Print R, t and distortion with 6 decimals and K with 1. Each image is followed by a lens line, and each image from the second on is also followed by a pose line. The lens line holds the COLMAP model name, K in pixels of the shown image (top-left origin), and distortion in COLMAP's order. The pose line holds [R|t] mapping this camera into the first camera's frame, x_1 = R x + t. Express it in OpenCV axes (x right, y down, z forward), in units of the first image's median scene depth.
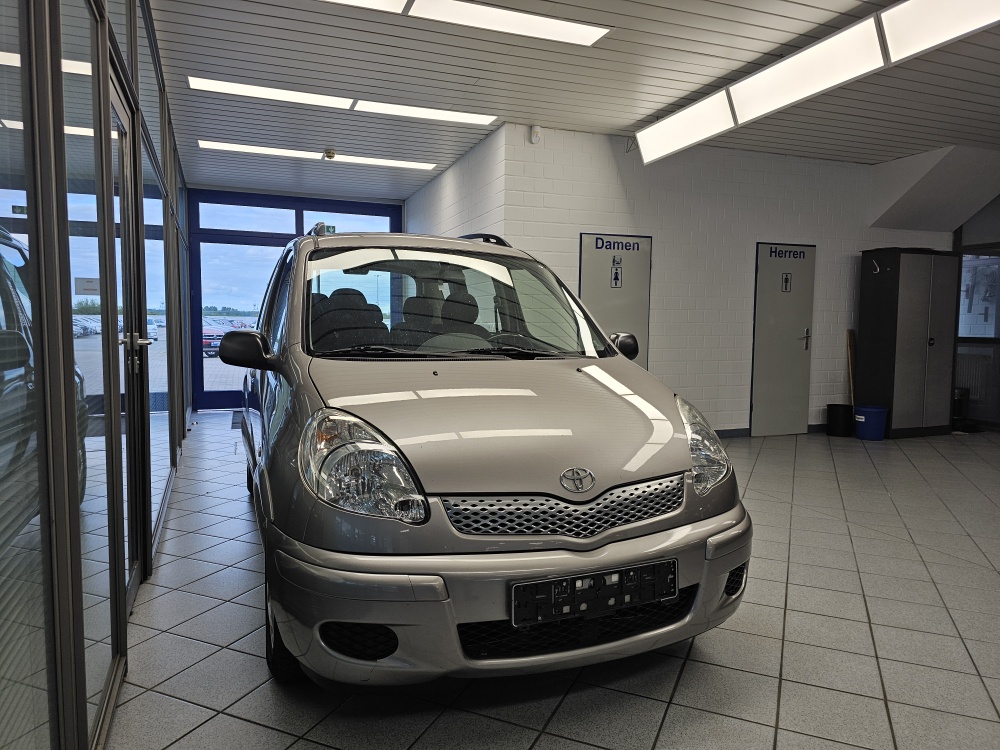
lens RADIAL K [[665.6, 0, 500.0], [0, 665.6, 375.0], [0, 0, 1]] dist [0.099057, -0.119455]
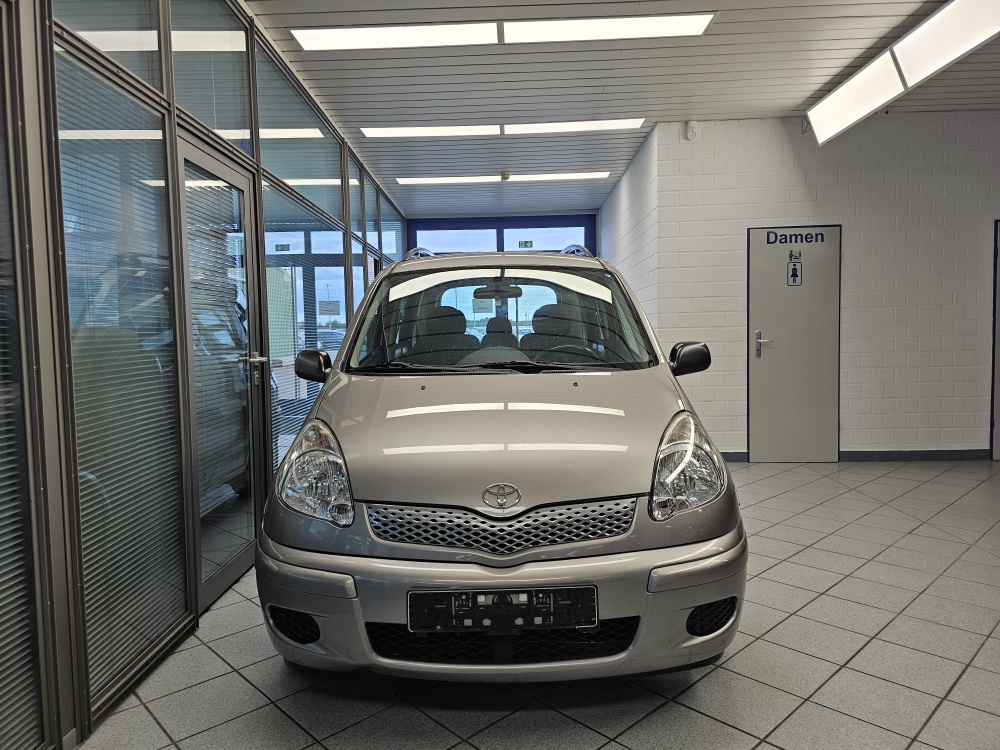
lens RADIAL K [[673.3, 0, 507.2], [0, 673.3, 369.8], [0, 0, 1]] dist [0.061161, -0.058609]
pose [[0.923102, -0.007436, -0.384484, 0.347361], [0.001621, 0.999879, -0.015445, -0.011352], [0.384553, 0.013634, 0.923002, 0.044568]]
